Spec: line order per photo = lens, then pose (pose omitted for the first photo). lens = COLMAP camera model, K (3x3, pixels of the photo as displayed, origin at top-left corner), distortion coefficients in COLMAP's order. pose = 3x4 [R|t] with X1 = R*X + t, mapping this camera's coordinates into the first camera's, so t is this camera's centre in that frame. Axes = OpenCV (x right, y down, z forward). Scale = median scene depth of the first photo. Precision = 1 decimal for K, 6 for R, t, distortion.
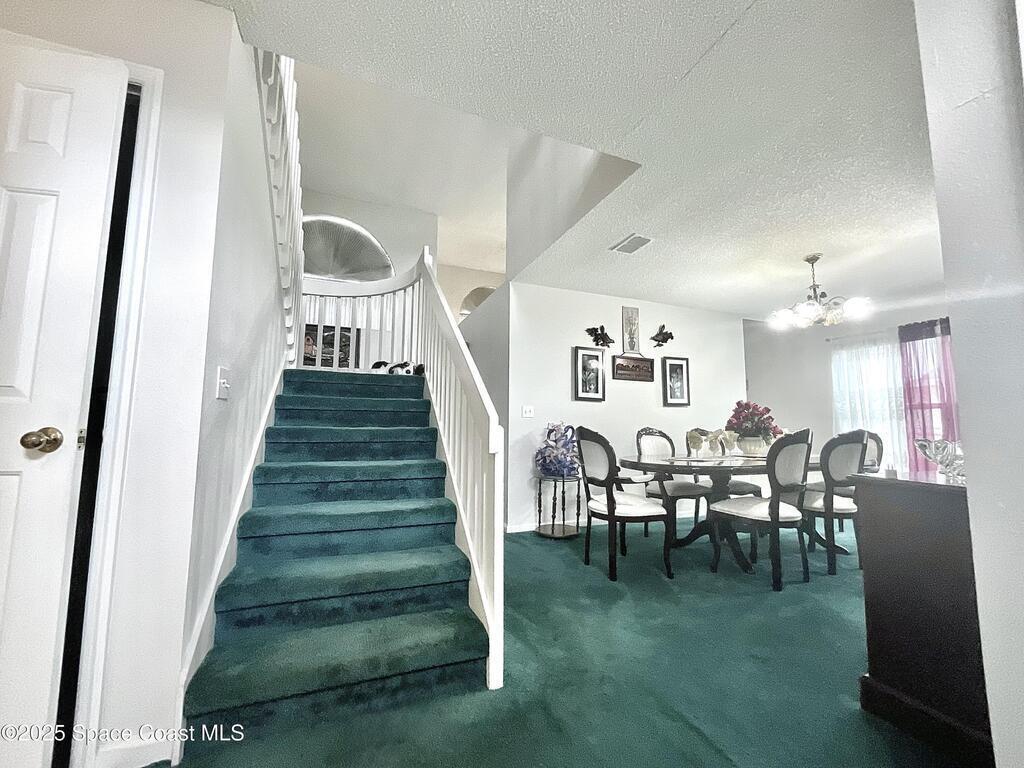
lens RADIAL K [[412.5, 0, 510.4], [0, 412.5, 384.4], [0, 0, 1]] dist [-0.002371, 0.000133]
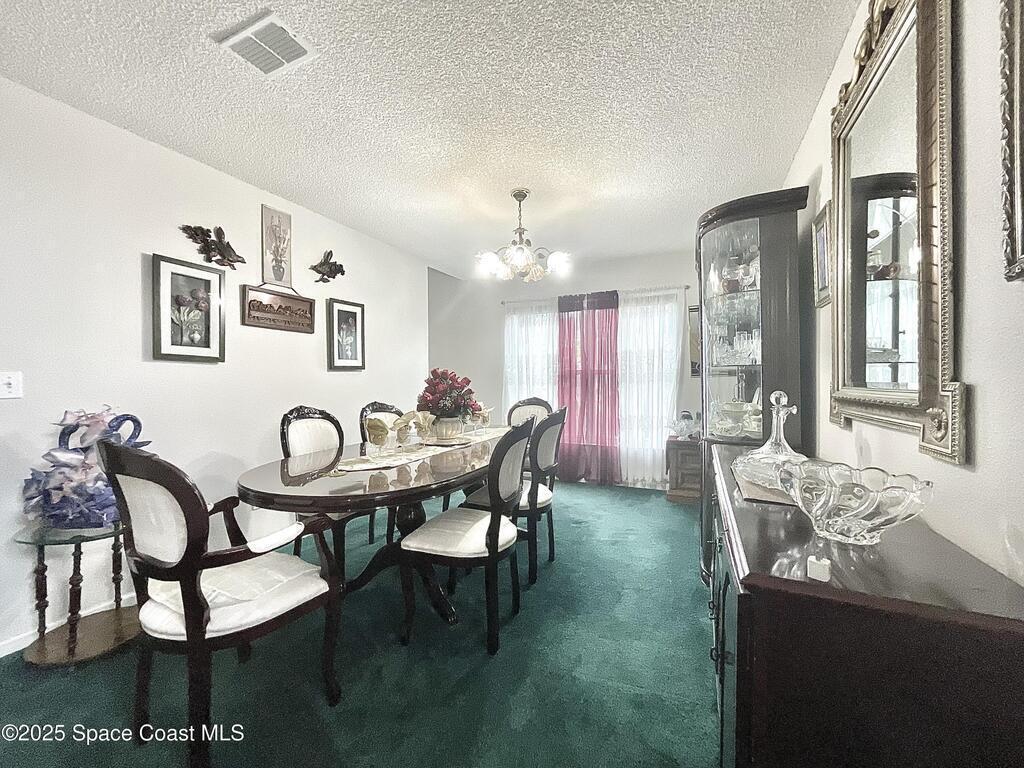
lens RADIAL K [[412.5, 0, 510.4], [0, 412.5, 384.4], [0, 0, 1]] dist [-0.002371, 0.000133]
pose [[0.718097, -0.018299, 0.695702, 0.114777], [-0.060336, 0.994253, 0.088430, -0.003413], [-0.693322, -0.105477, 0.712867, 0.306922]]
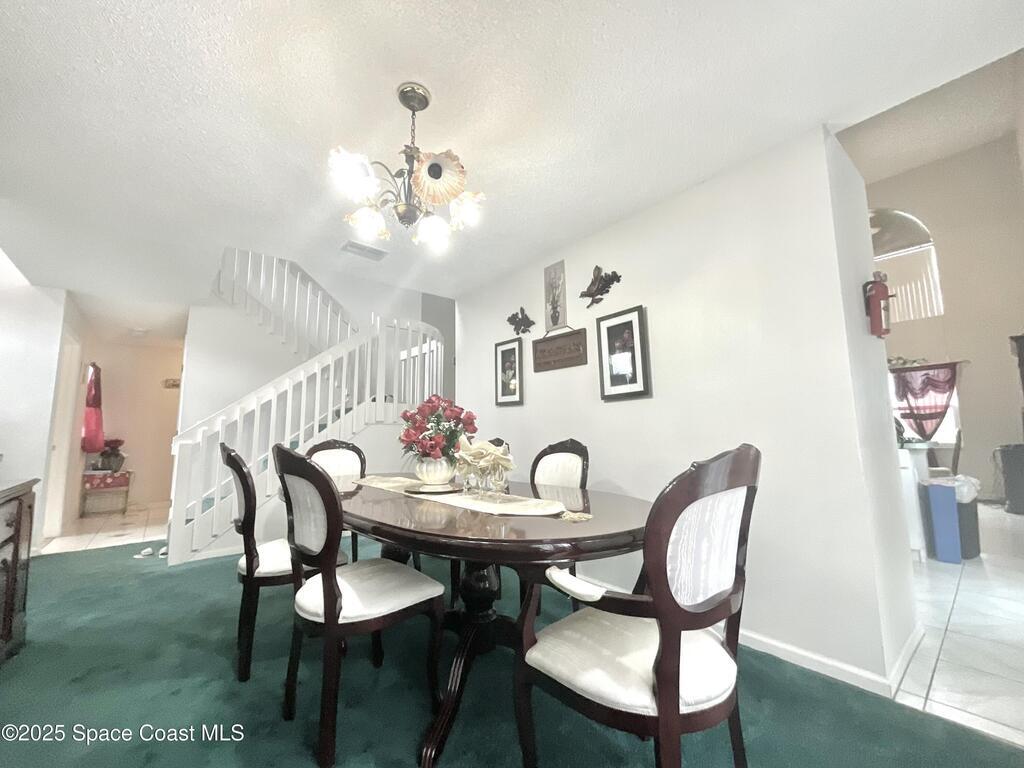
lens RADIAL K [[412.5, 0, 510.4], [0, 412.5, 384.4], [0, 0, 1]] dist [-0.002371, 0.000133]
pose [[0.314532, -0.126209, -0.940819, 0.945958], [0.108422, 0.989412, -0.096480, 0.075506], [0.943035, -0.071659, 0.324886, 0.730901]]
